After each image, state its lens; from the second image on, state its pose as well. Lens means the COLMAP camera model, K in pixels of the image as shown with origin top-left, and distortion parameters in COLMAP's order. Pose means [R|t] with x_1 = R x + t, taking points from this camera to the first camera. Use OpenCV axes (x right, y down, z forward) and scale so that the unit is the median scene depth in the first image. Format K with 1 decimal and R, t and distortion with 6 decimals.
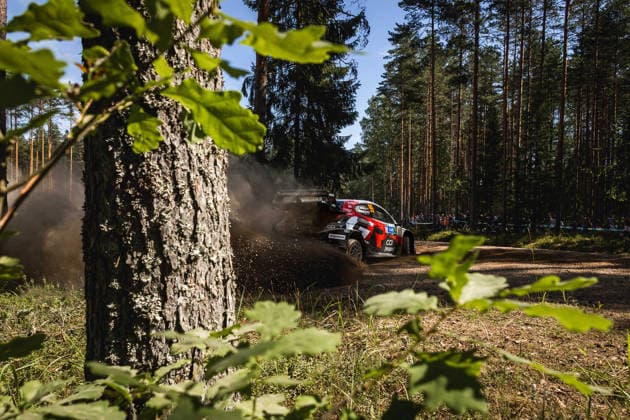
lens RADIAL K [[2897.0, 0, 315.0], [0, 2897.0, 210.0], [0, 0, 1]] dist [0.004853, -4.654805]
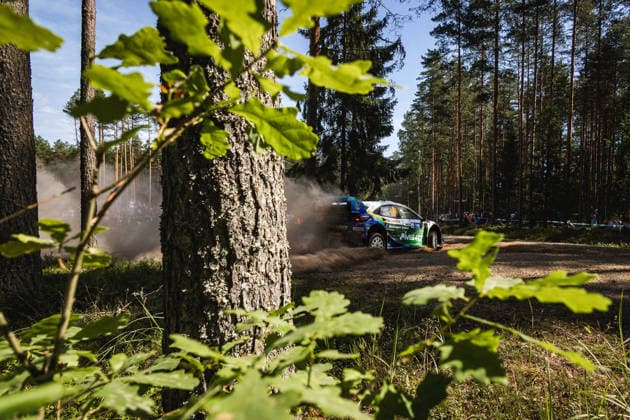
lens RADIAL K [[2897.0, 0, 315.0], [0, 2897.0, 210.0], [0, 0, 1]] dist [0.004853, -4.654805]
pose [[0.999905, -0.000463, -0.013801, -0.001507], [0.000453, 1.000000, -0.000717, 0.001451], [0.013801, 0.000711, 0.999905, -0.173253]]
